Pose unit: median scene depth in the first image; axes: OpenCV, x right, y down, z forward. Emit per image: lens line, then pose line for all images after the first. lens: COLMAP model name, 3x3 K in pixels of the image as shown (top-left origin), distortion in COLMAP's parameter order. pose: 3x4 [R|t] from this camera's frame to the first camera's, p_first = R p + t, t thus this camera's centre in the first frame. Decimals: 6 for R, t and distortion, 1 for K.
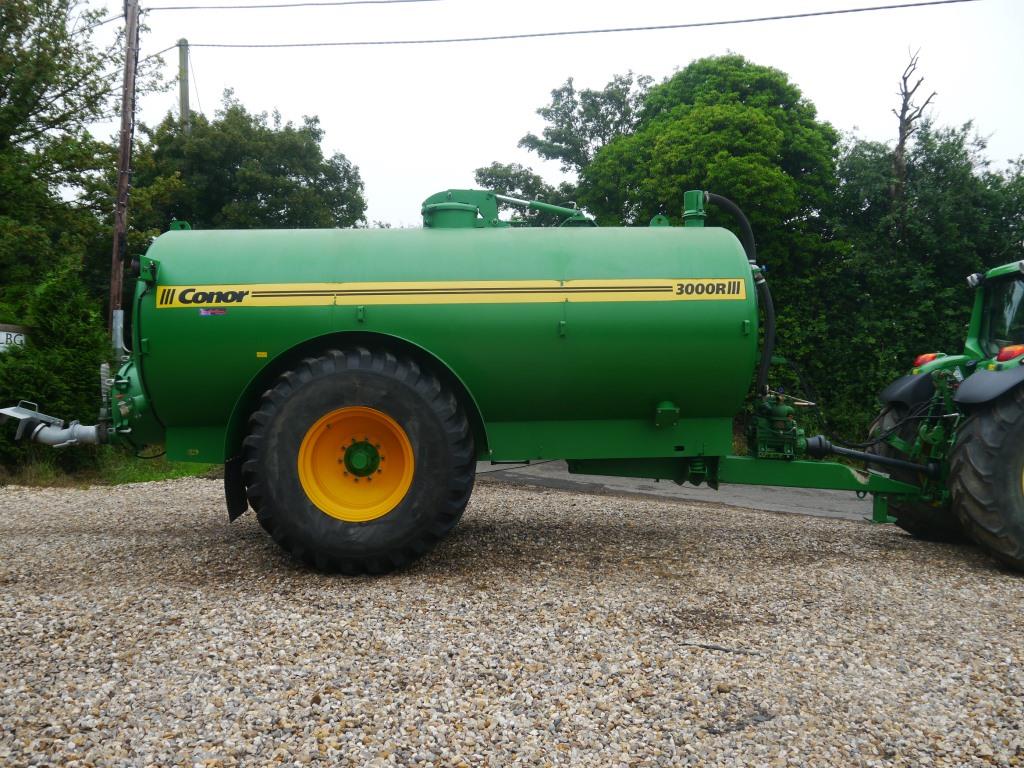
lens RADIAL K [[837.6, 0, 513.0], [0, 837.6, 385.2], [0, 0, 1]] dist [-0.028559, 0.004441]
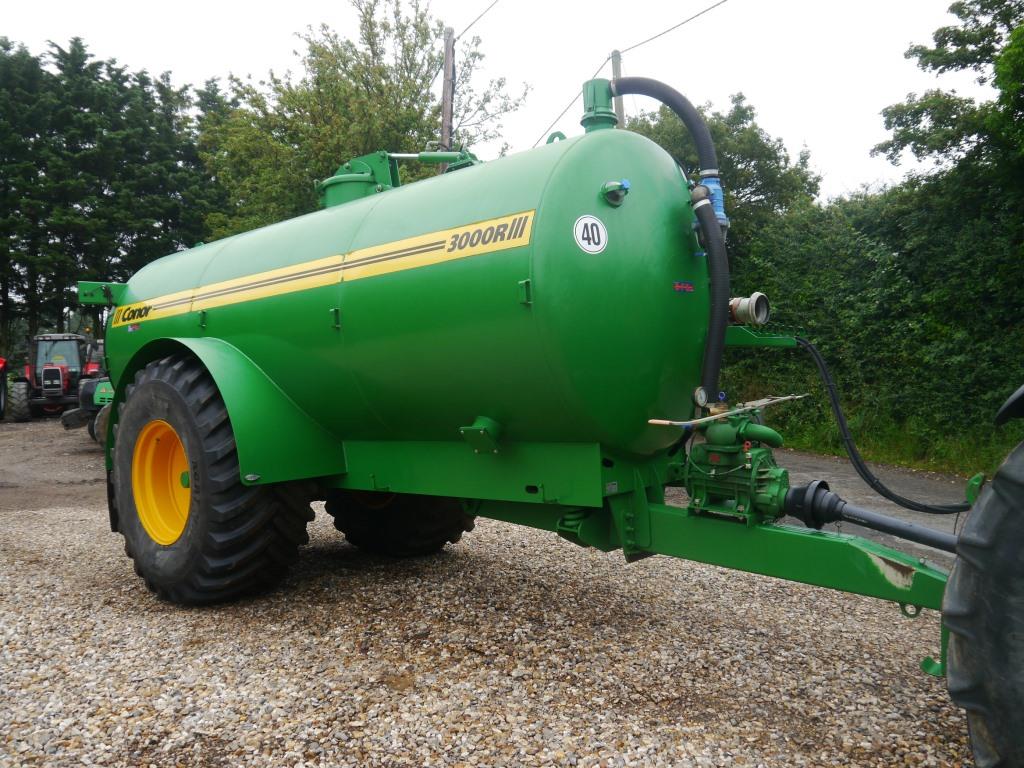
lens RADIAL K [[837.6, 0, 512.4], [0, 837.6, 383.1], [0, 0, 1]] dist [-0.028559, 0.004441]
pose [[0.714898, -0.021190, -0.698908, 0.679713], [0.016857, 0.999772, -0.013070, 0.002440], [0.699026, -0.002438, 0.715092, 0.567571]]
